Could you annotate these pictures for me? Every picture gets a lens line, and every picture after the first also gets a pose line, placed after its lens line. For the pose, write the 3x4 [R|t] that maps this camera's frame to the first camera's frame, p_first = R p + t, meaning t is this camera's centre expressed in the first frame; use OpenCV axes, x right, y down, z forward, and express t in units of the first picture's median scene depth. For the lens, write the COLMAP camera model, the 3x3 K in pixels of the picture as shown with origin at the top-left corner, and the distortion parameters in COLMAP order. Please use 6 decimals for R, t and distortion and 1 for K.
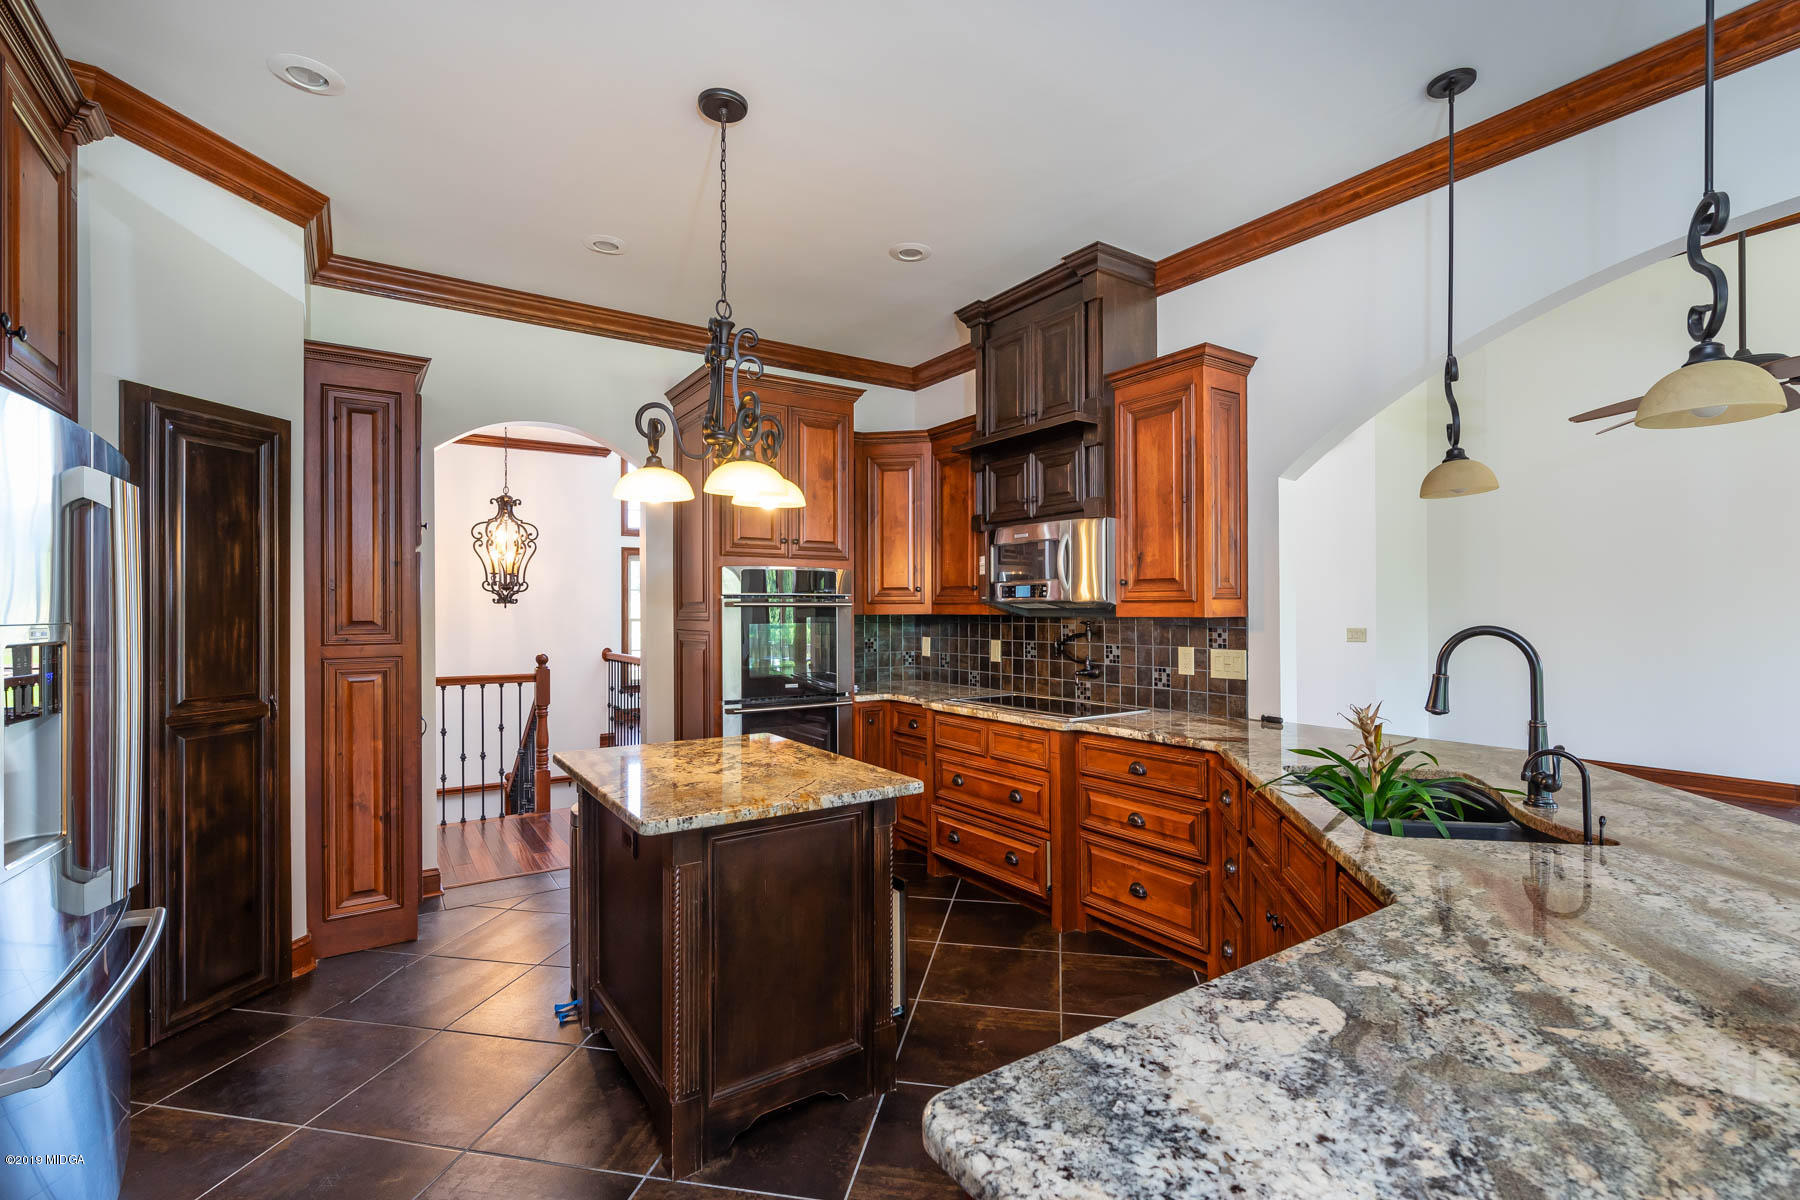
lens RADIAL K [[798.1, 0, 897.0], [0, 798.1, 607.9], [0, 0, 1]] dist [-0.001341, 0.000176]
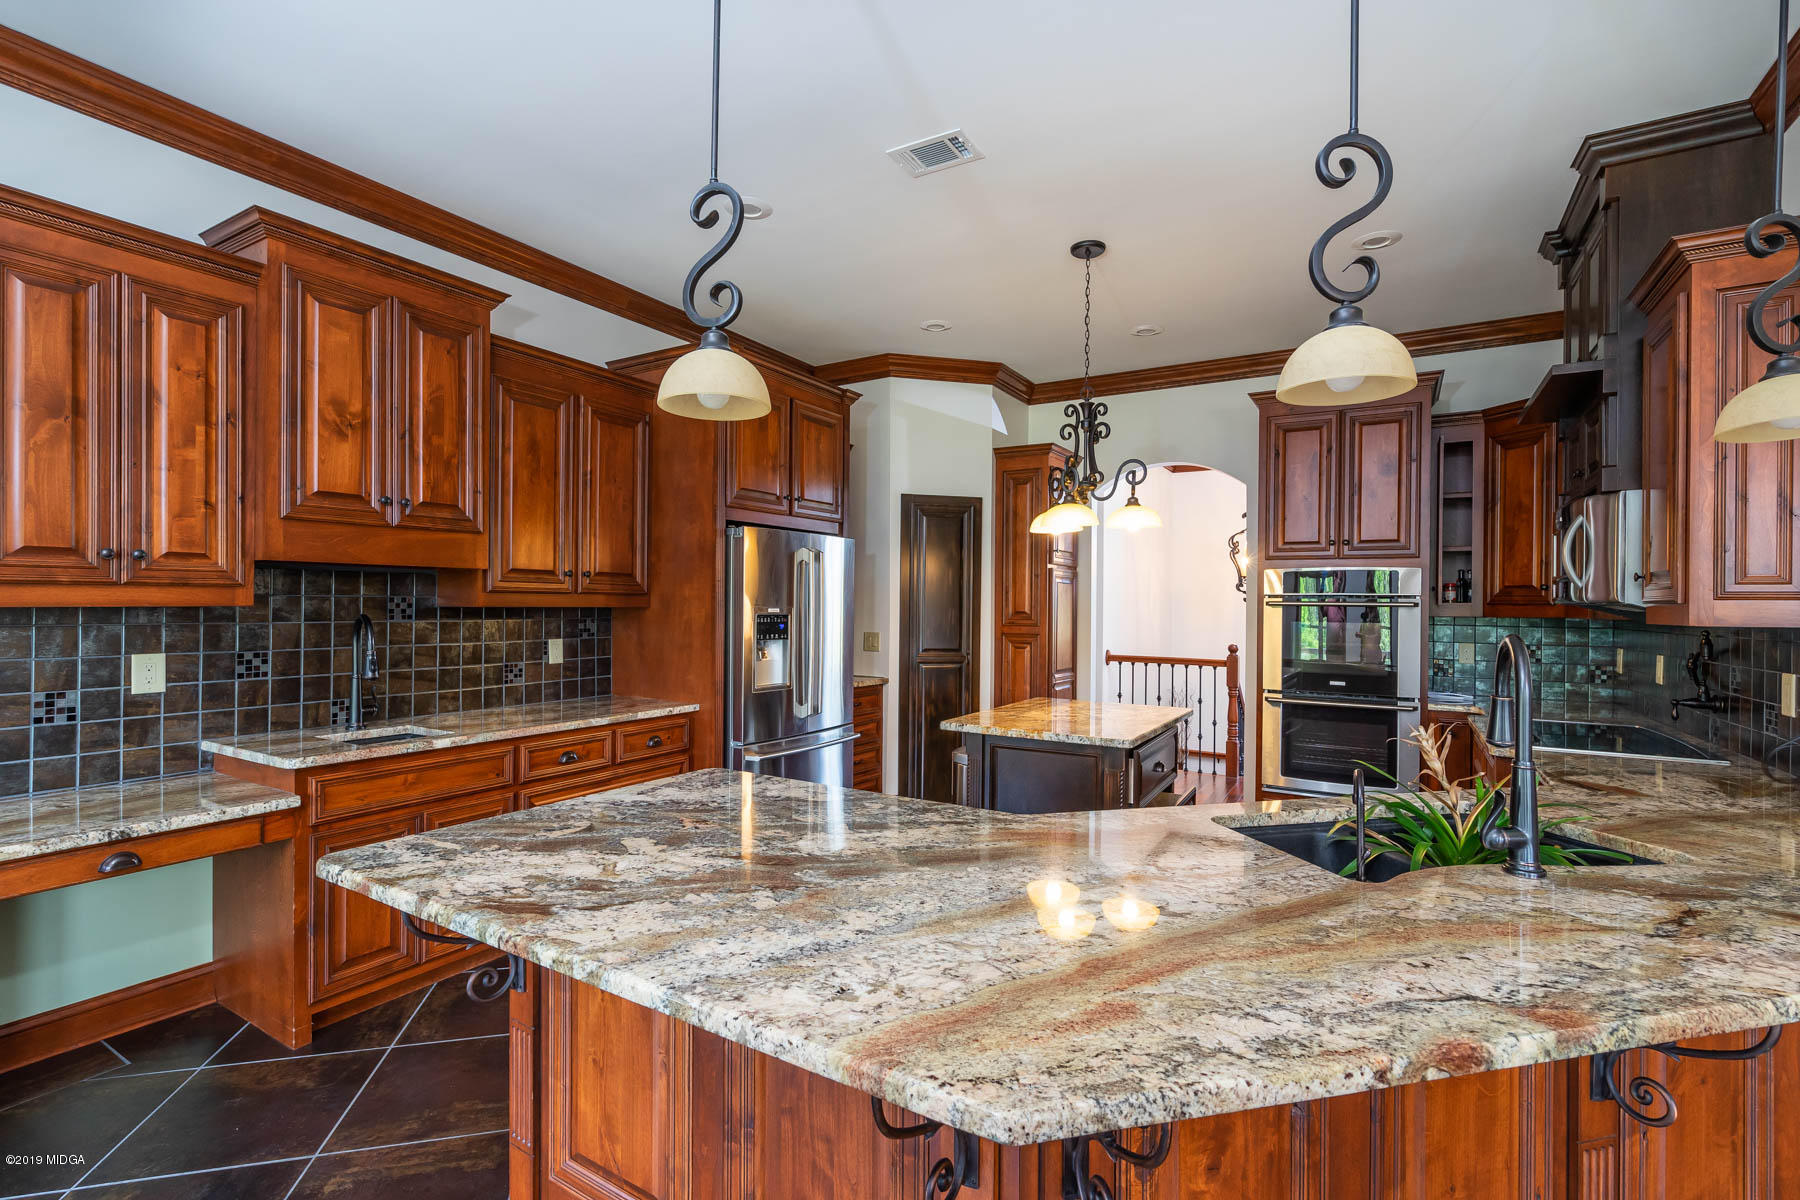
lens RADIAL K [[798.1, 0, 910.5], [0, 798.1, 599.8], [0, 0, 1]] dist [-0.001341, 0.000176]
pose [[0.432409, 0.004827, -0.901665, 0.789454], [-0.012217, 0.999925, -0.000506, -0.003692], [0.901595, 0.011234, 0.432436, 0.093186]]
